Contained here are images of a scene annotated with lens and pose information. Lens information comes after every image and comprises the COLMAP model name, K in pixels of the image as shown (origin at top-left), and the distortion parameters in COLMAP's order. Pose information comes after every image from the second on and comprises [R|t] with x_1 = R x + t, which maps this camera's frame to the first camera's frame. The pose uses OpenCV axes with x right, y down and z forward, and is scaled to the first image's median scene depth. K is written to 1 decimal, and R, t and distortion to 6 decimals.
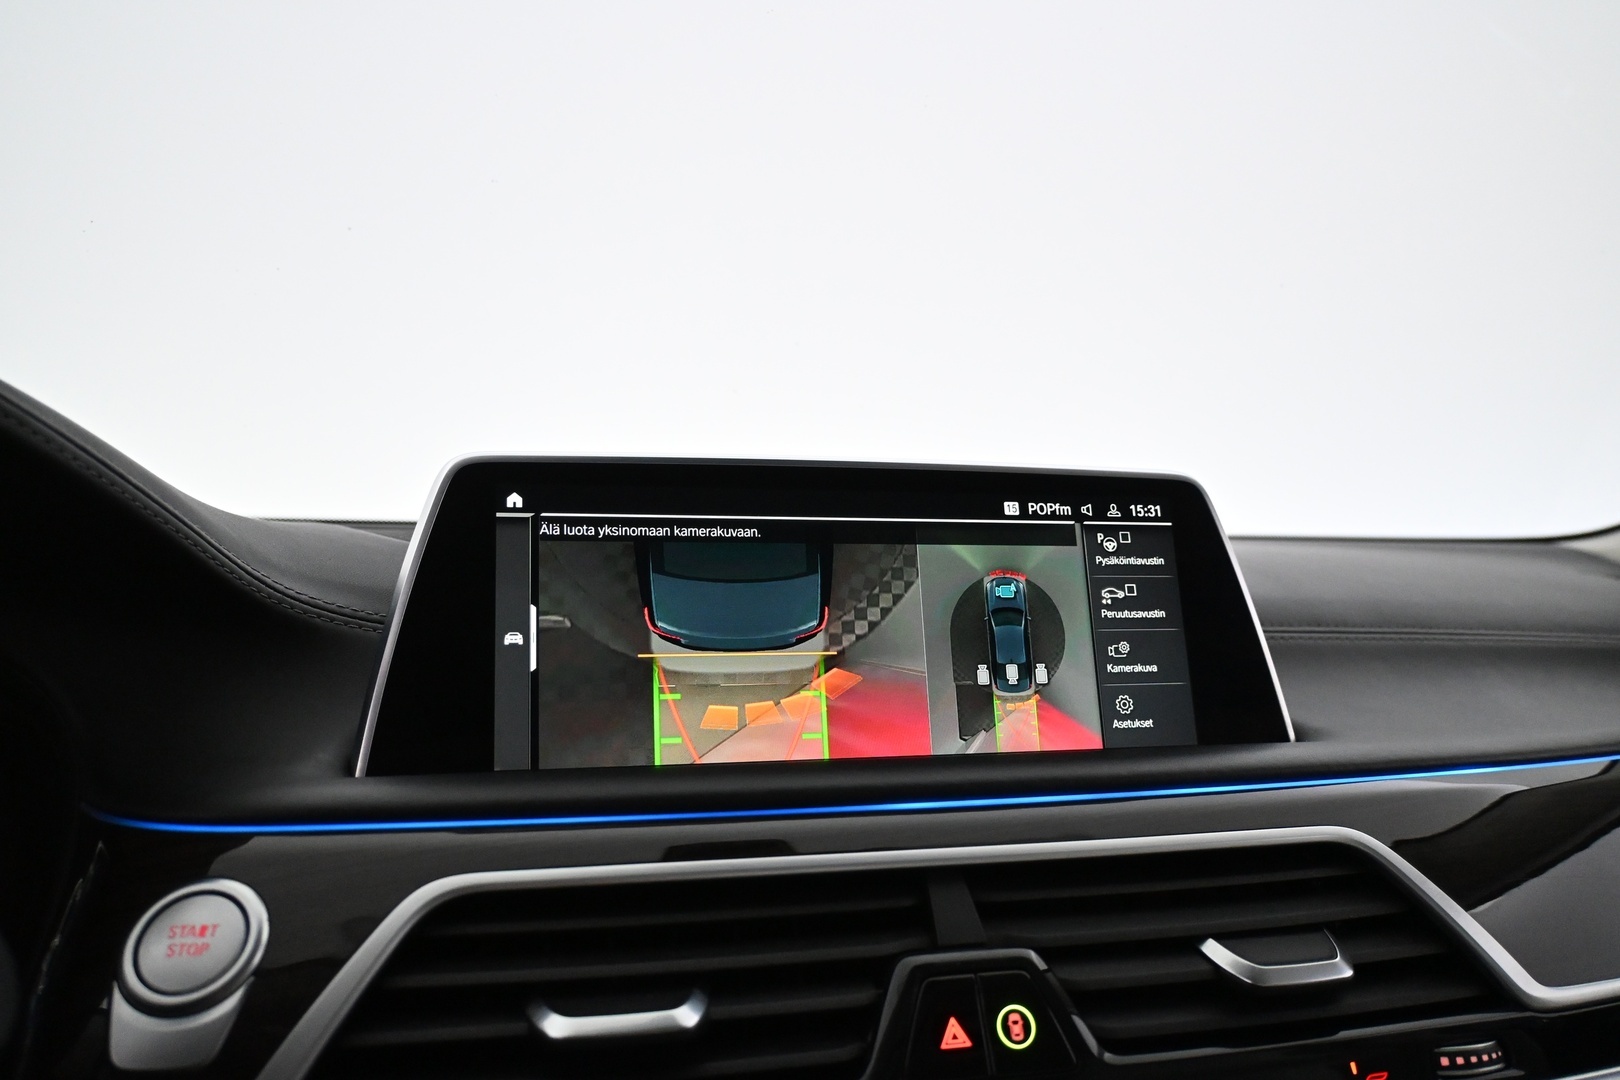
lens RADIAL K [[1219.0, 0, 809.8], [0, 1219.0, 540.1], [0, 0, 1]] dist [-0.021708, 0.024859]
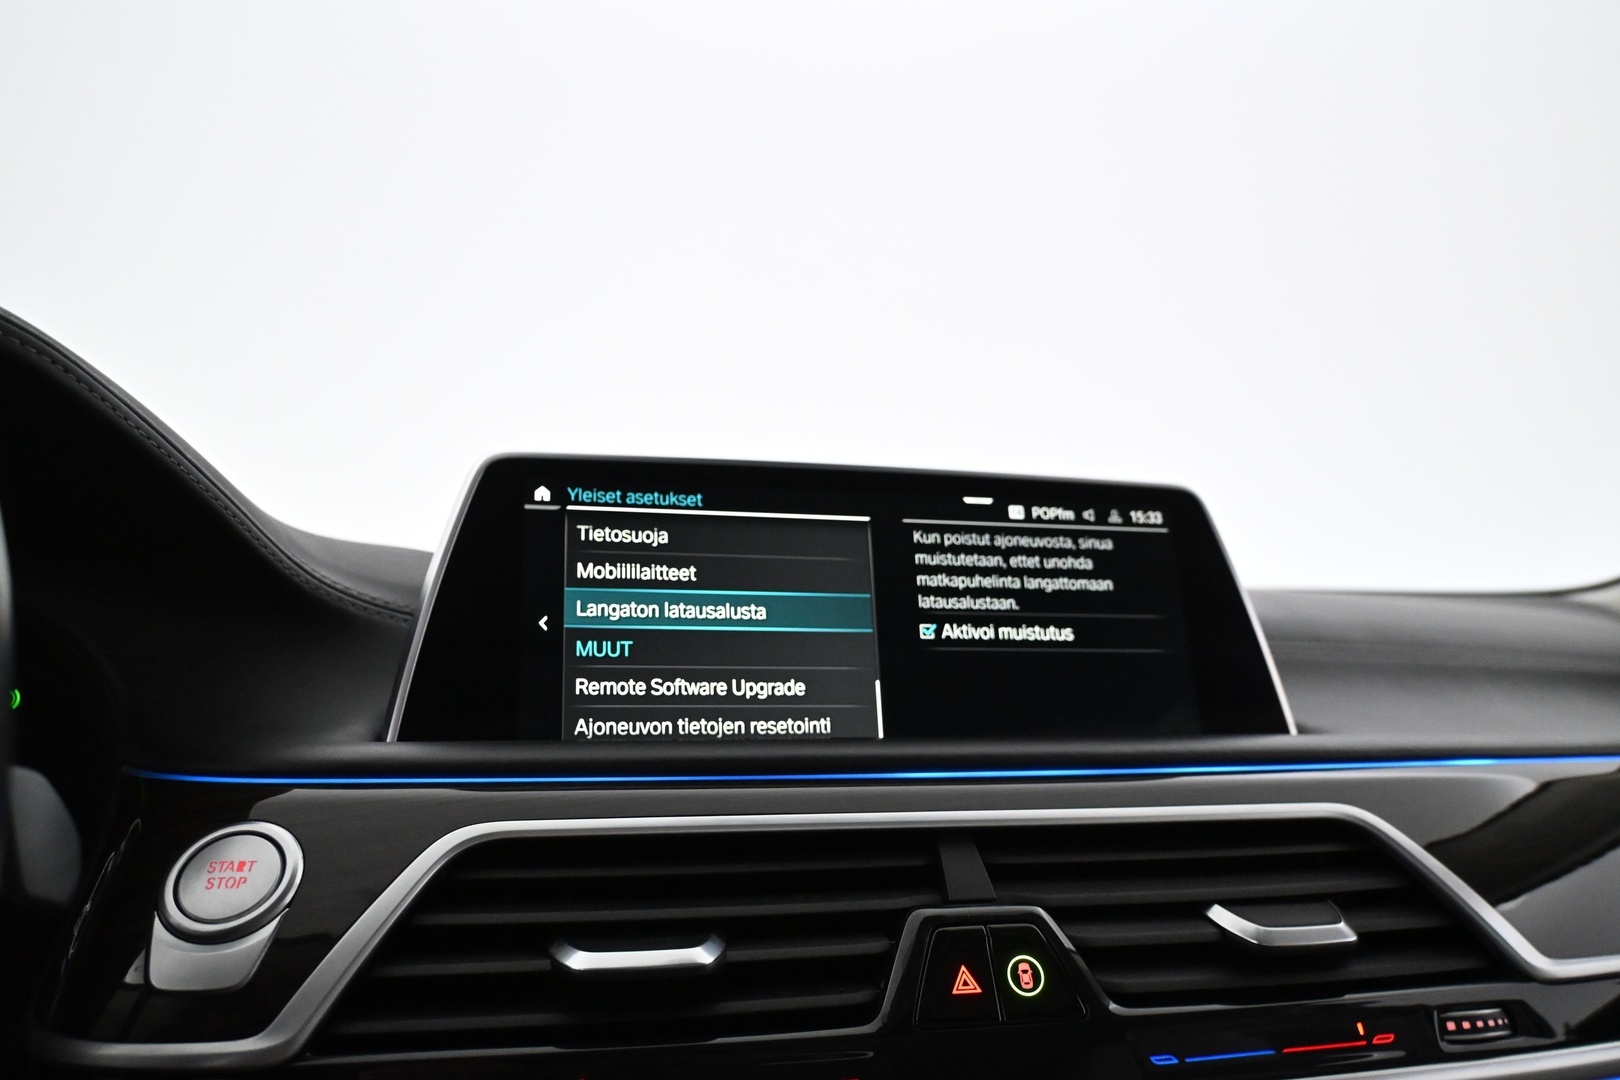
lens RADIAL K [[1219.0, 0, 809.7], [0, 1219.0, 541.4], [0, 0, 1]] dist [-0.021708, 0.024859]
pose [[0.999954, -0.001177, -0.009469, -0.001709], [0.000340, 0.996122, -0.087978, 0.115911], [0.009536, 0.087971, 0.996077, -0.048530]]
